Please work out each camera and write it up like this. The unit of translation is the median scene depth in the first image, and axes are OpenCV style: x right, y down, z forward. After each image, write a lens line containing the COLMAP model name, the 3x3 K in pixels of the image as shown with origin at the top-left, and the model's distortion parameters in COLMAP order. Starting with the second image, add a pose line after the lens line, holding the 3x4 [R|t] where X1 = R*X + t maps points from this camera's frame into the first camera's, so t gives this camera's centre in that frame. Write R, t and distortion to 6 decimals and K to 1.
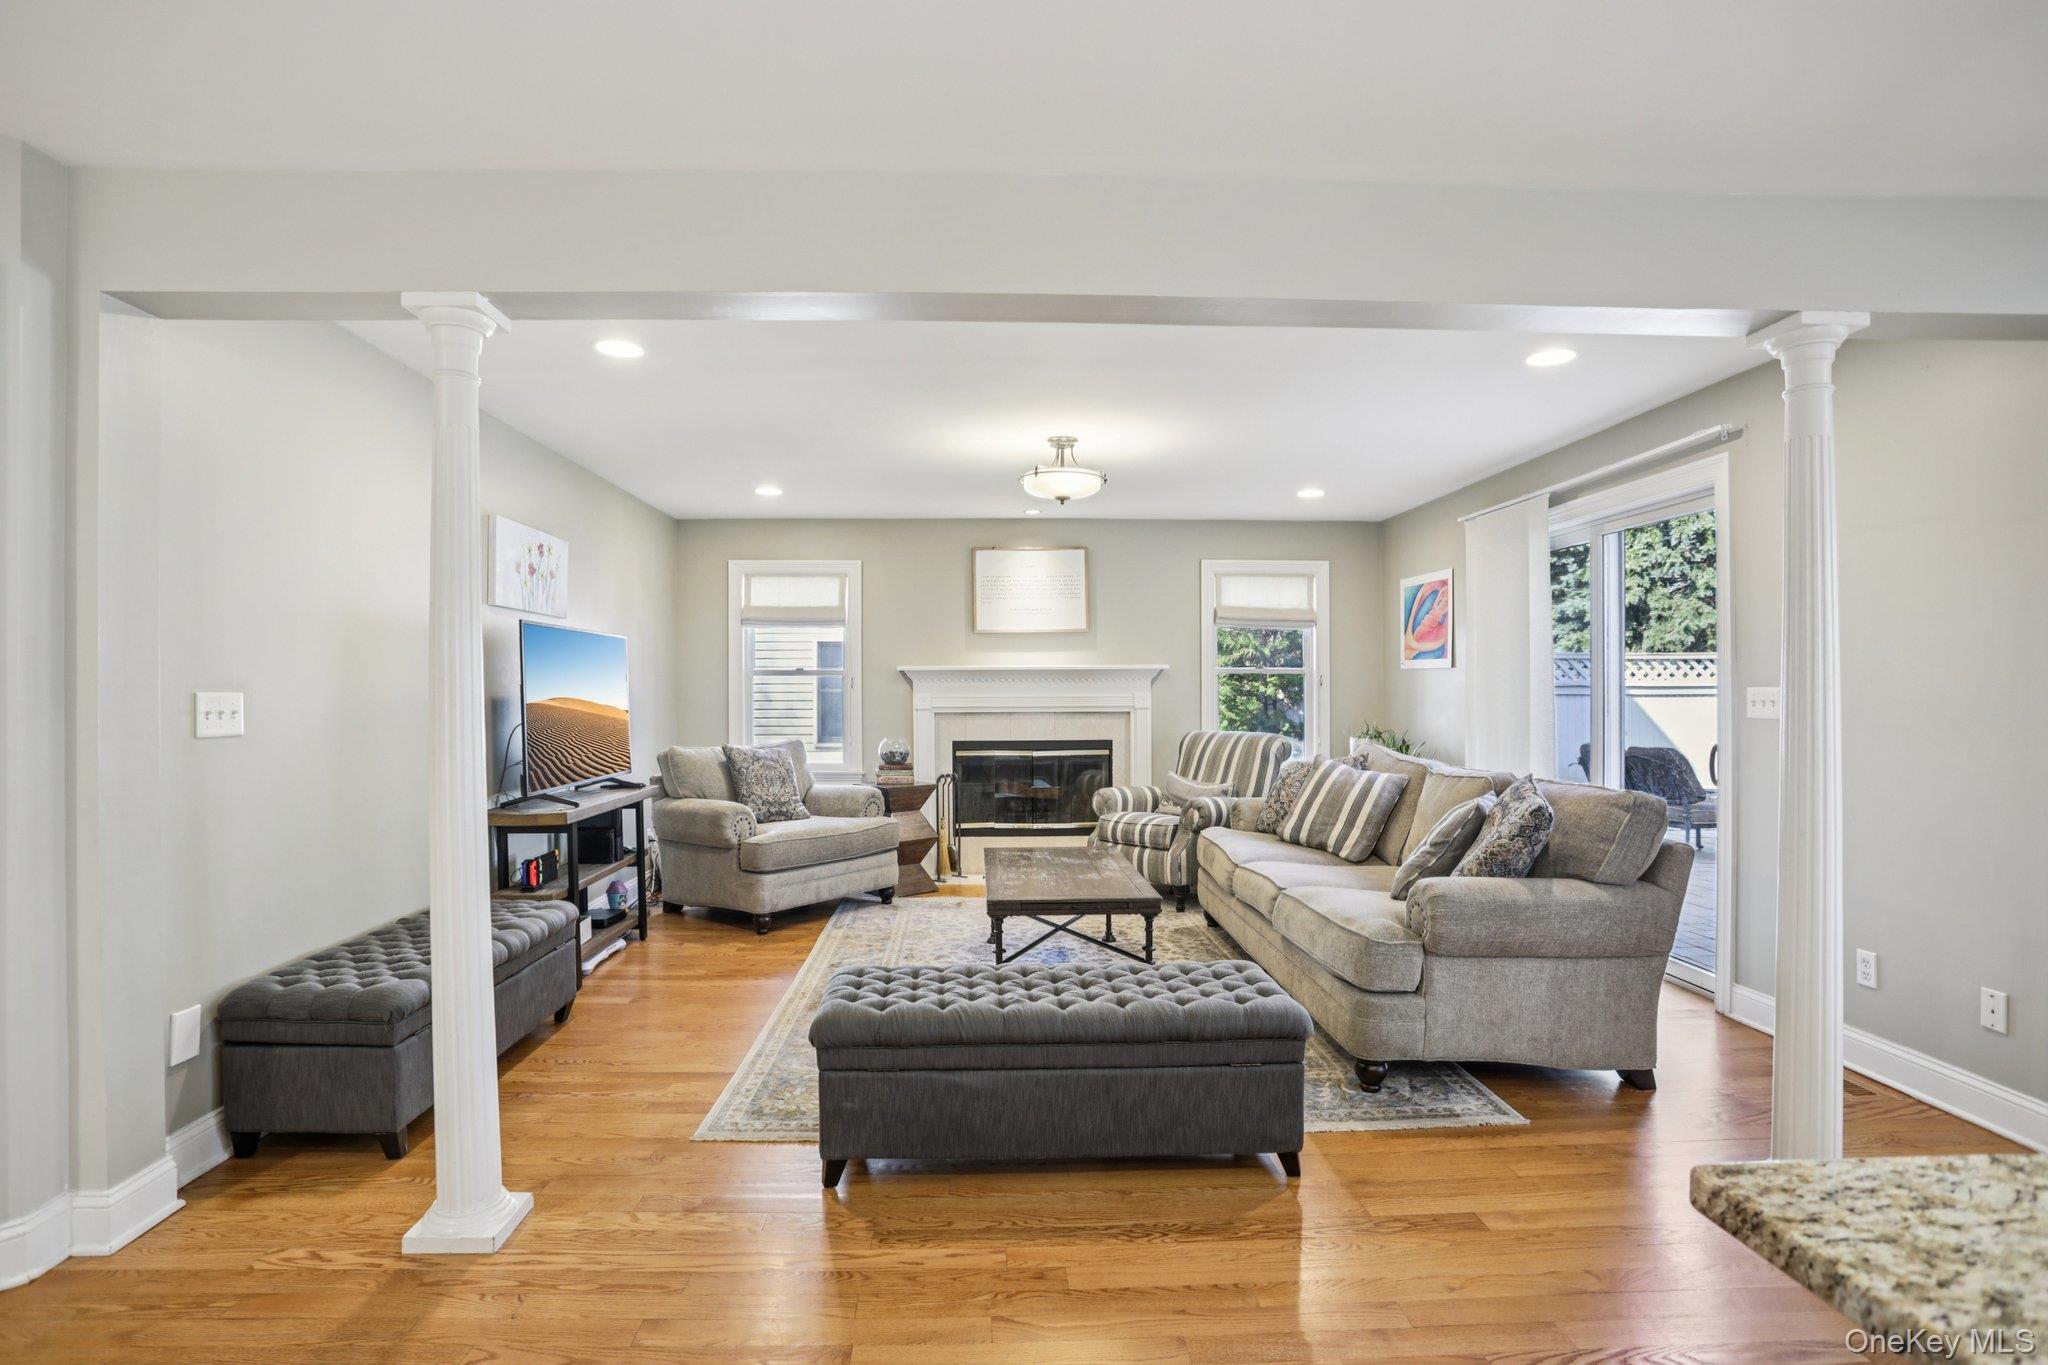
lens RADIAL K [[1005.0, 0, 1024.0], [0, 1005.0, 682.5], [0, 0, 1]] dist [-0.083440, 0.038515]
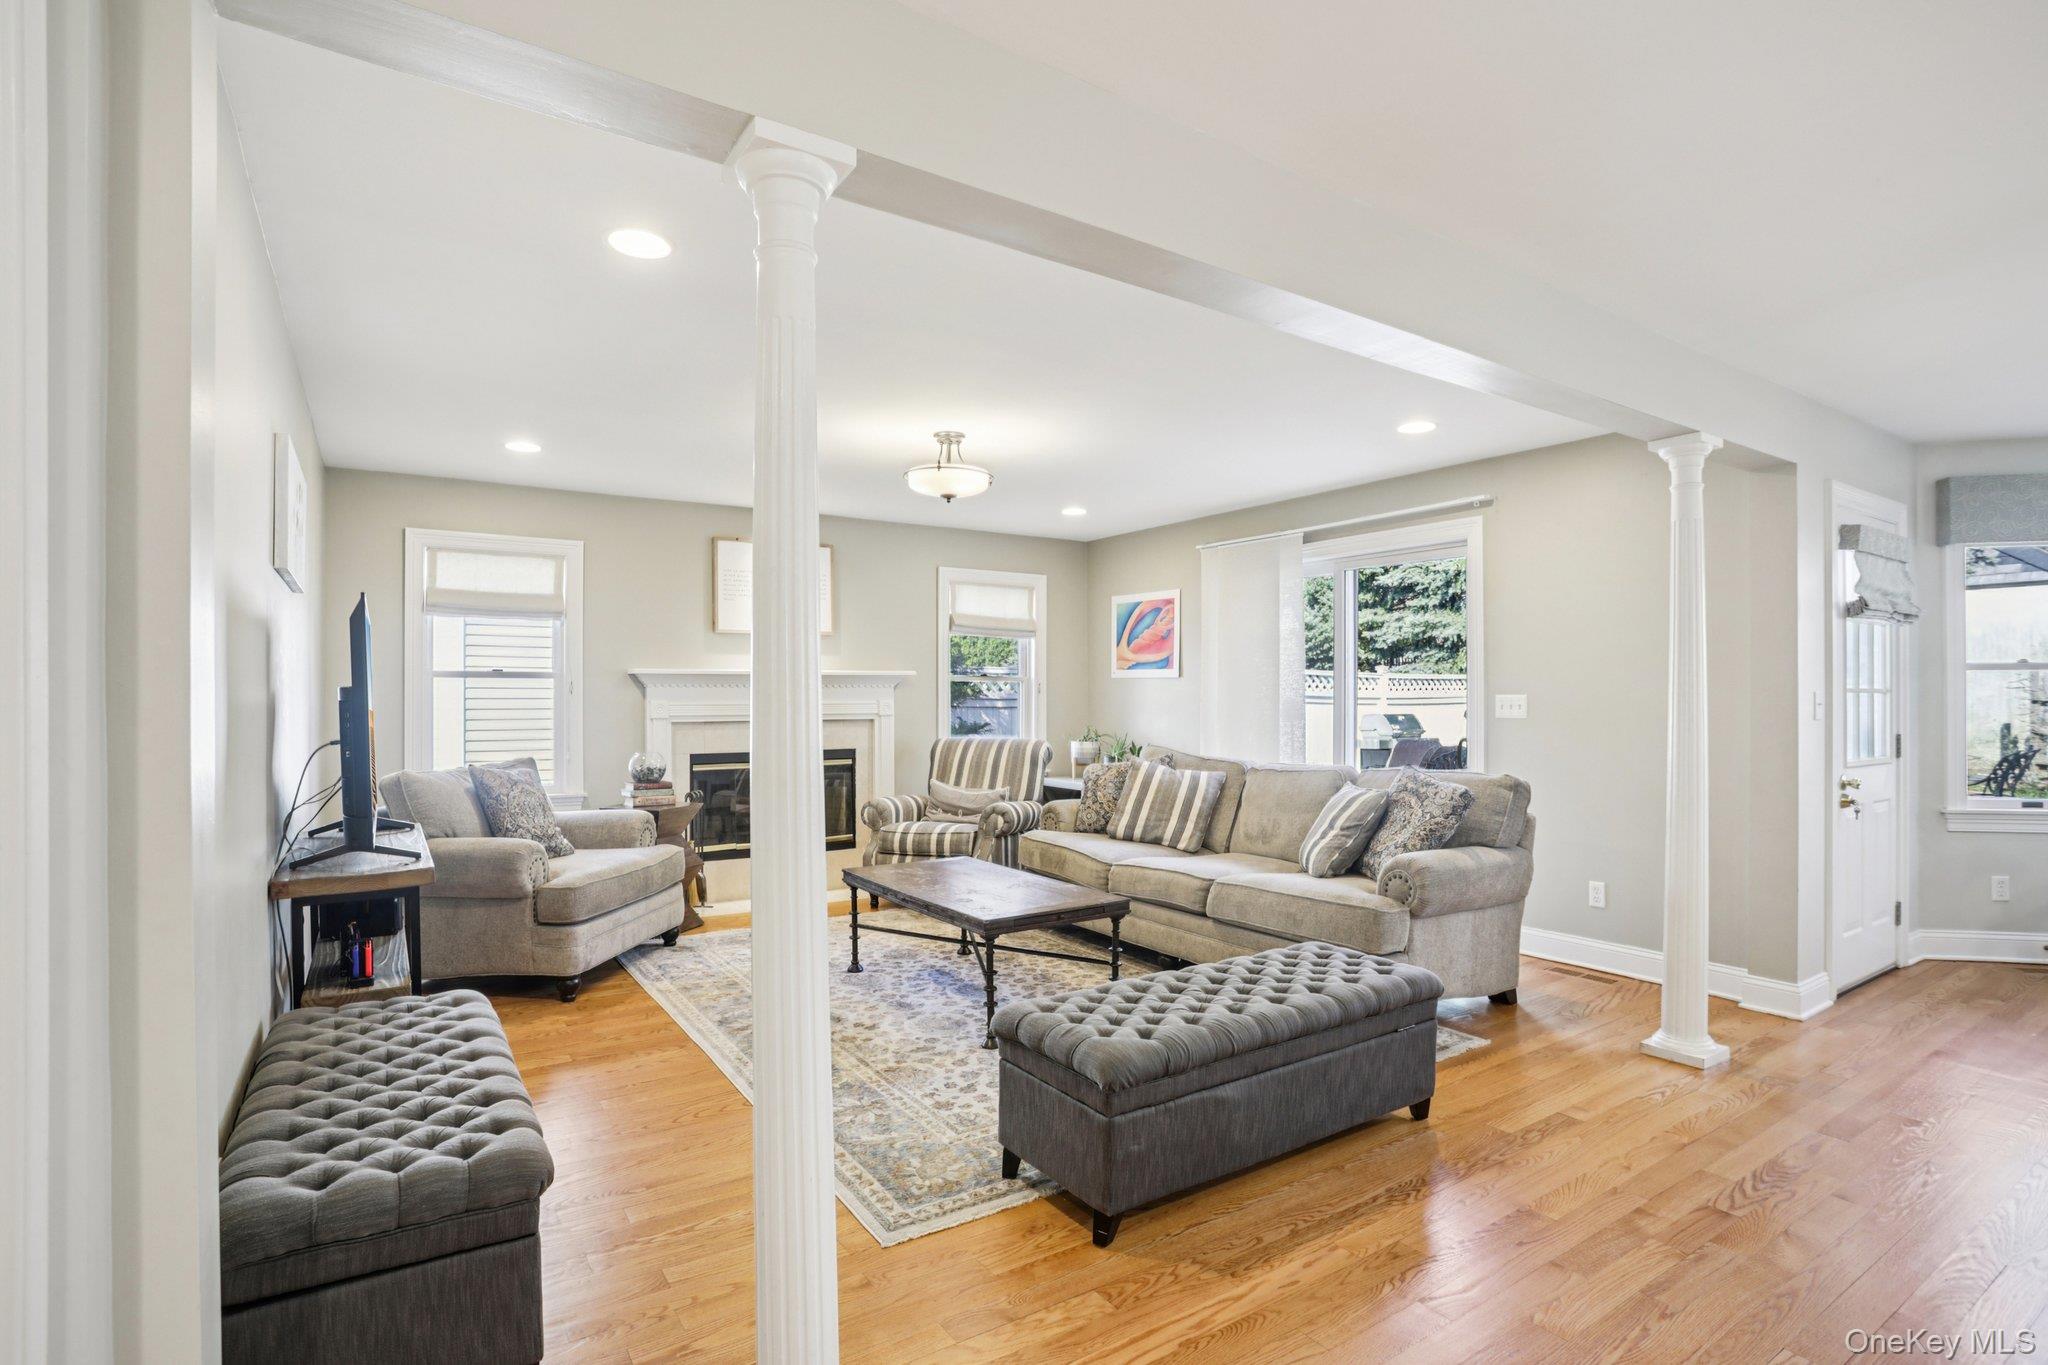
lens RADIAL K [[1005.0, 0, 1024.0], [0, 1005.0, 682.5], [0, 0, 1]] dist [-0.083440, 0.038515]
pose [[0.853030, 0.008383, 0.521794, -0.336937], [-0.004338, 0.999950, -0.008974, 0.002390], [-0.521843, 0.005392, 0.853024, 0.123563]]
